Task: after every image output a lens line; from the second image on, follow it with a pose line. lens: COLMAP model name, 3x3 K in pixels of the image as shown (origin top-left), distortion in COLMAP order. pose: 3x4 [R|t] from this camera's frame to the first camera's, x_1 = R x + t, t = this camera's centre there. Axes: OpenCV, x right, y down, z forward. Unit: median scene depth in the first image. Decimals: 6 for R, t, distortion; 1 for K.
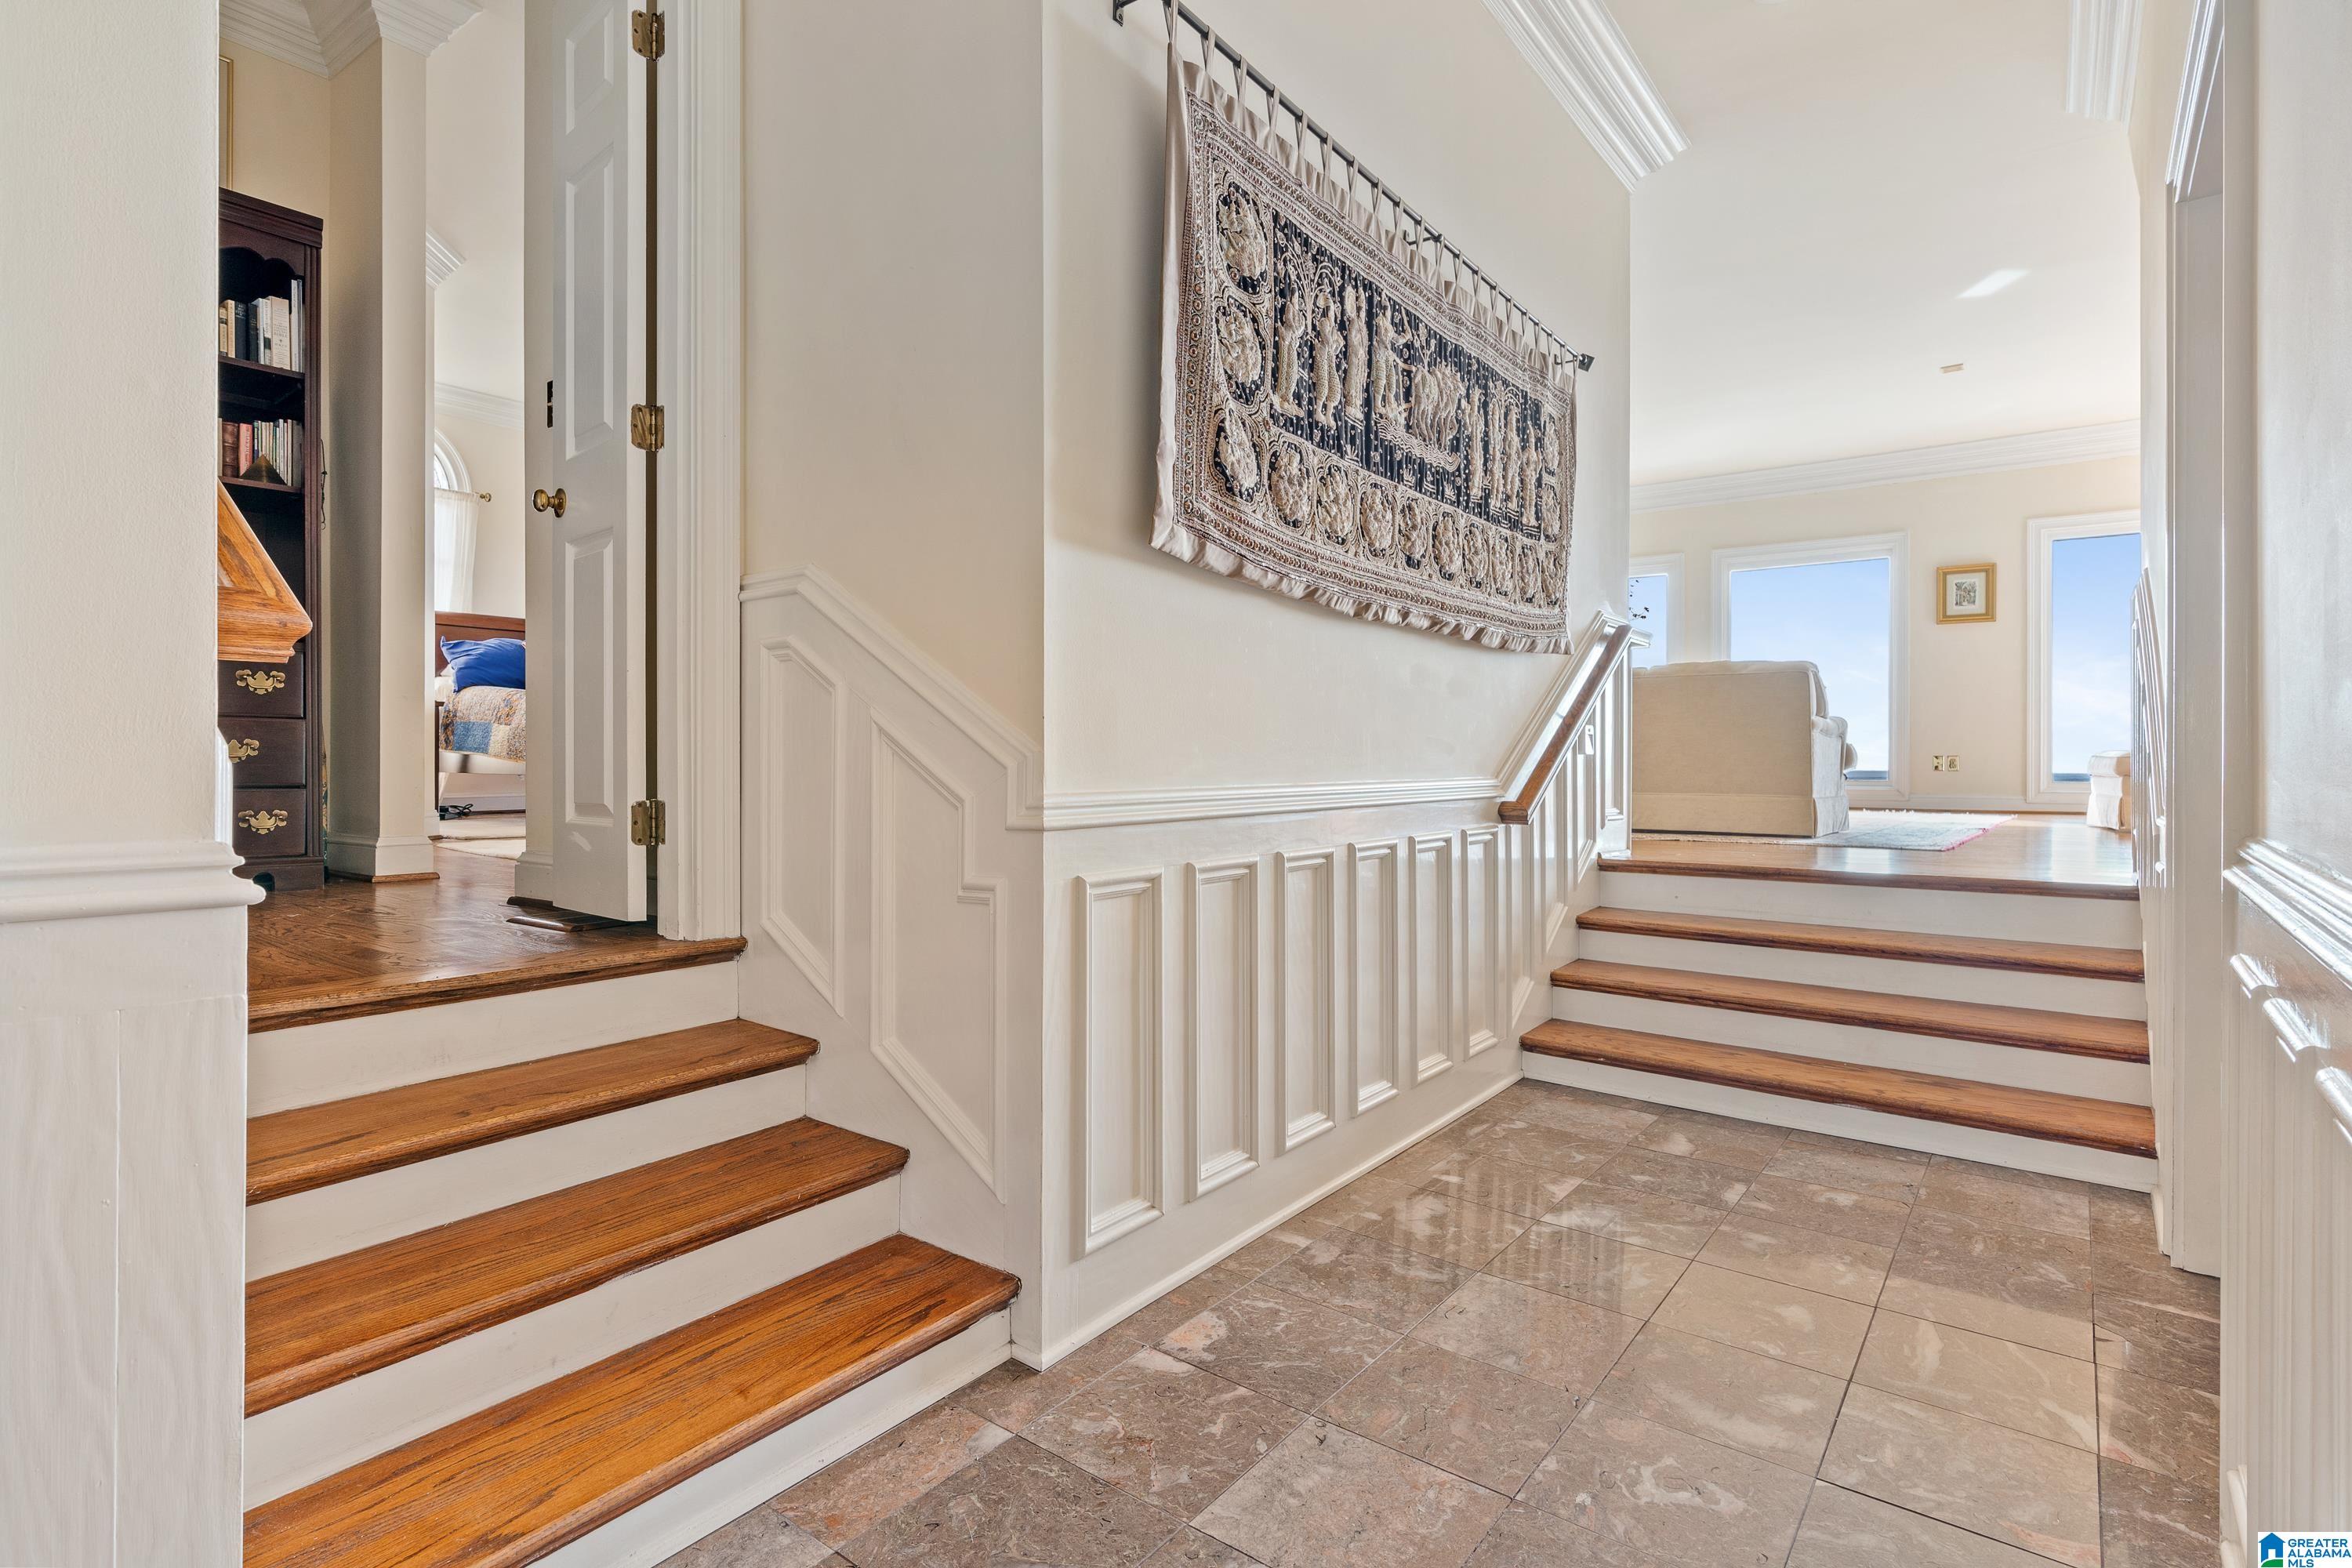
lens RADIAL K [[1151.0, 0, 1176.0], [0, 1151.0, 784.0], [0, 0, 1]] dist [0.000848, 0.000095]
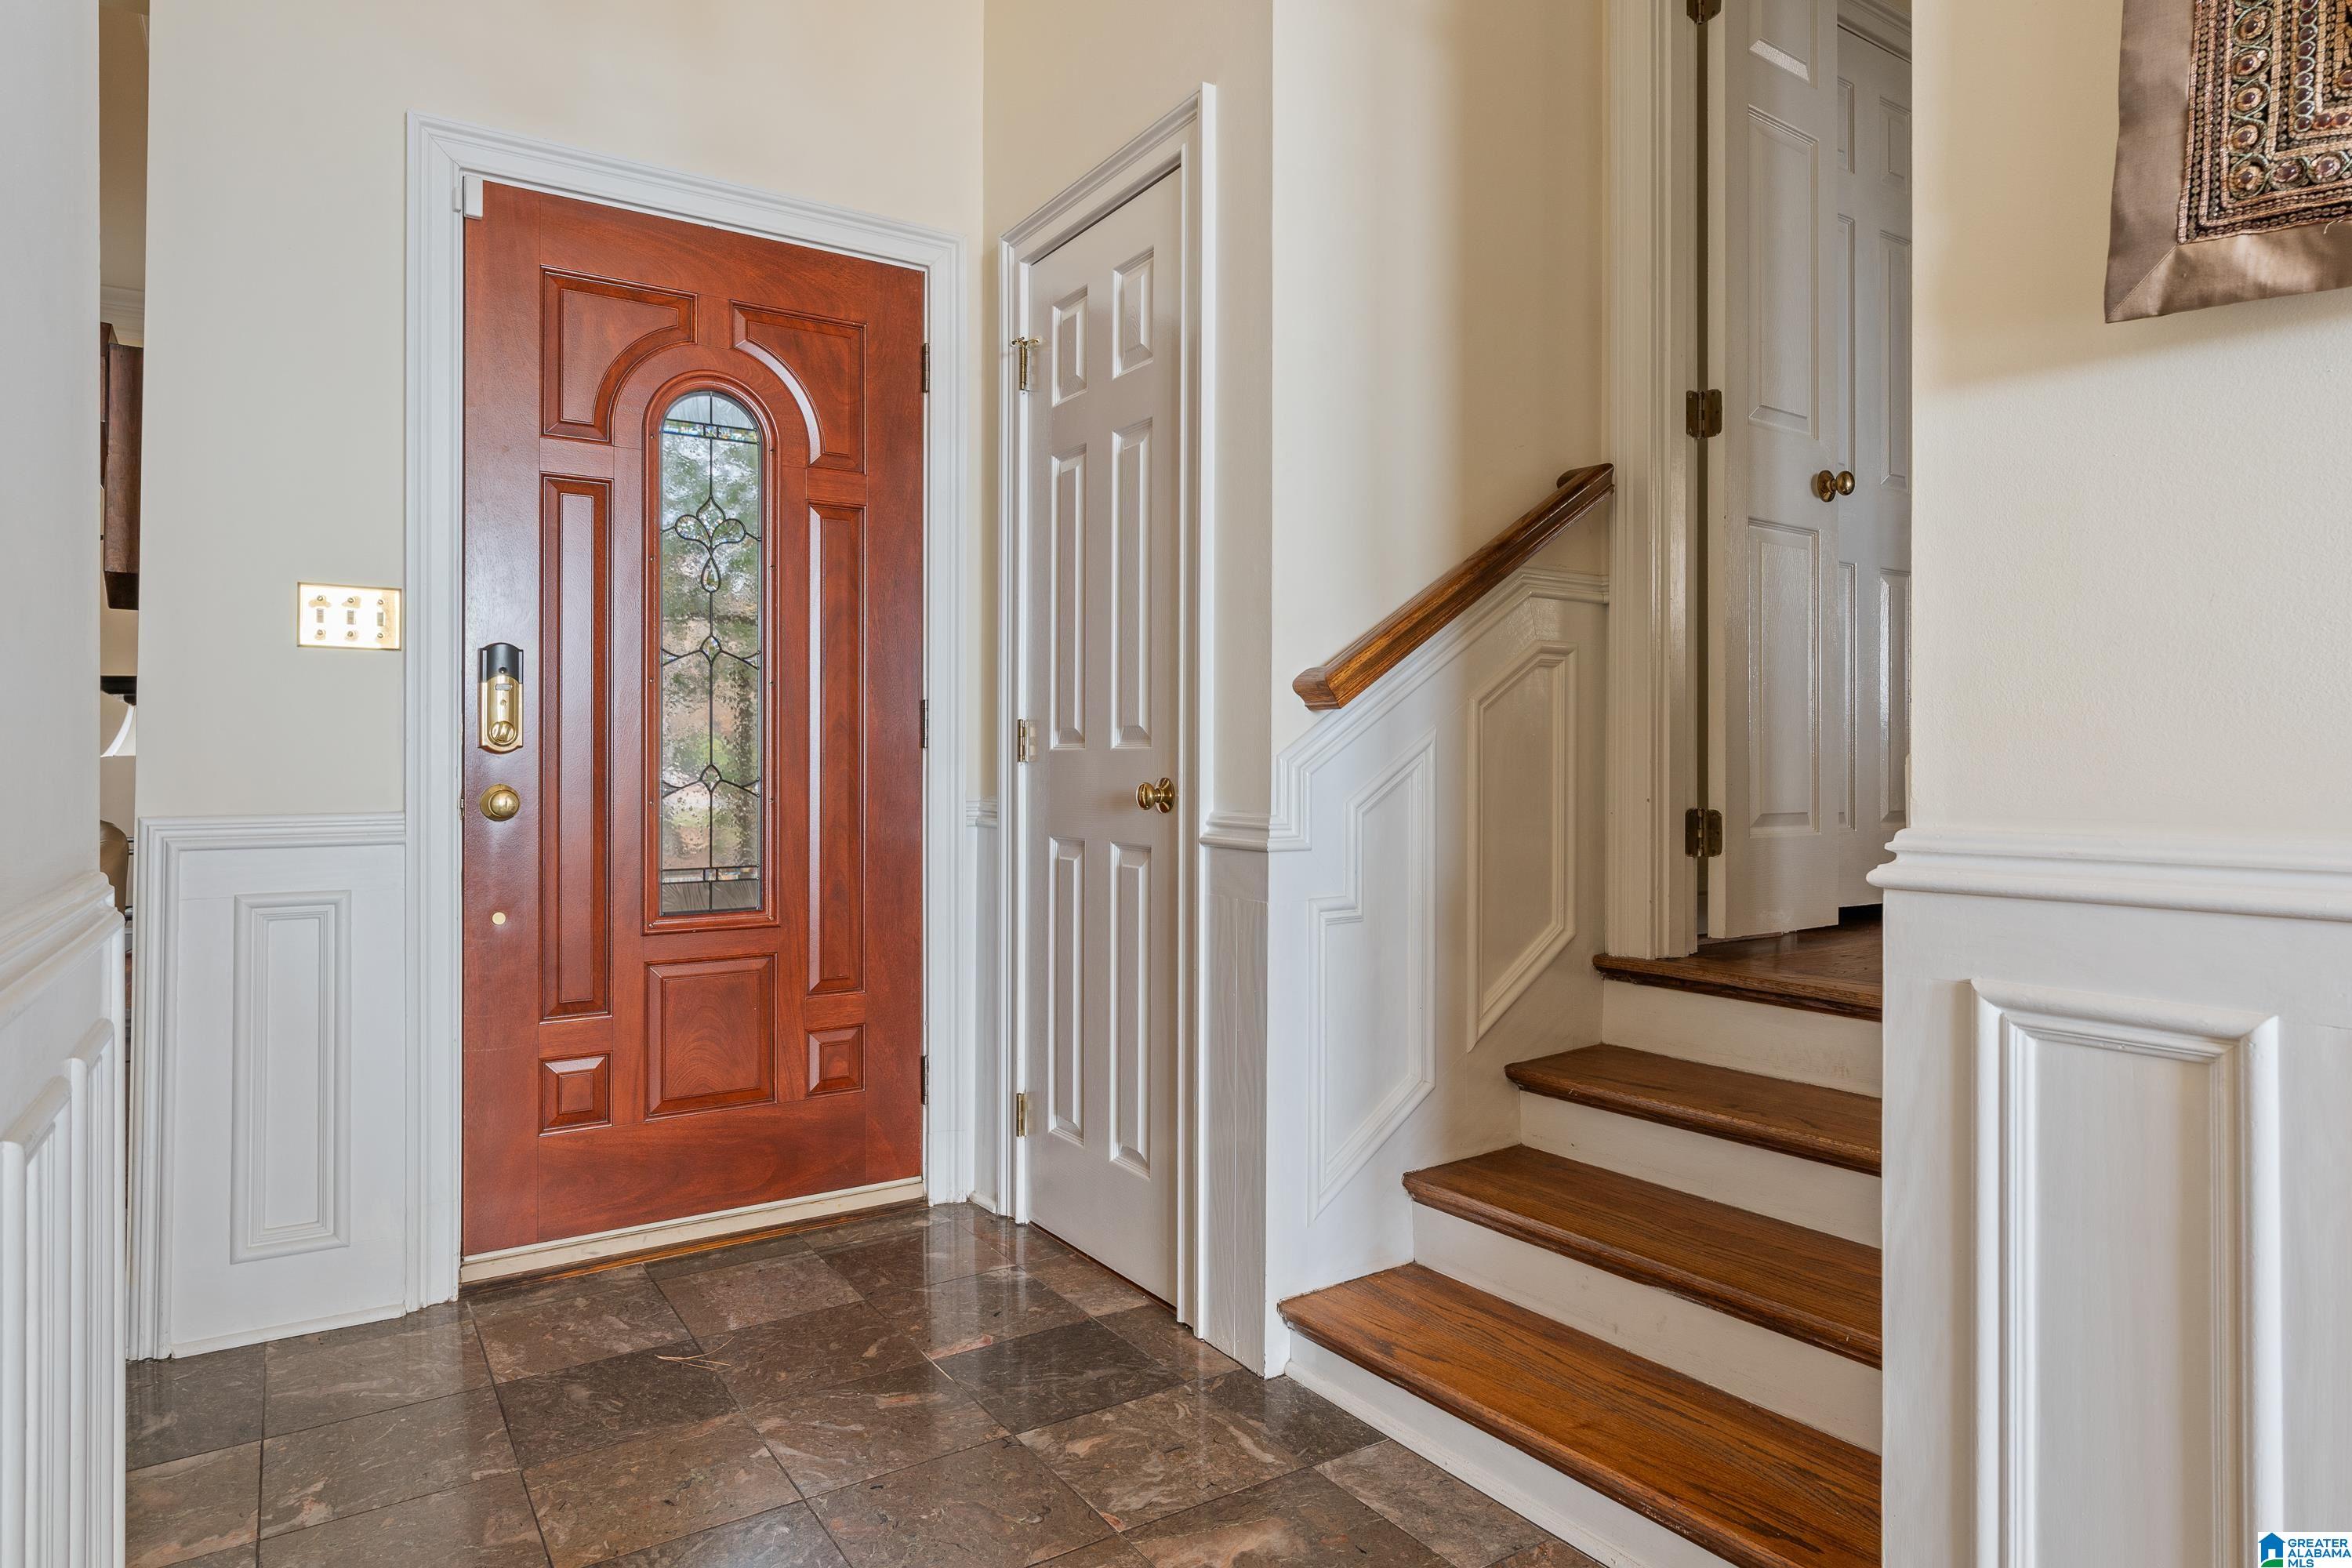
lens RADIAL K [[1368.1, 0, 1176.0], [0, 1368.1, 784.0], [0, 0, 1]] dist [0.000677, 0.000357]
pose [[-0.325787, 0.012856, -0.945356, 0.752597], [-0.019637, 0.999600, 0.020361, -0.022345], [0.945239, 0.025197, -0.325404, 0.965219]]
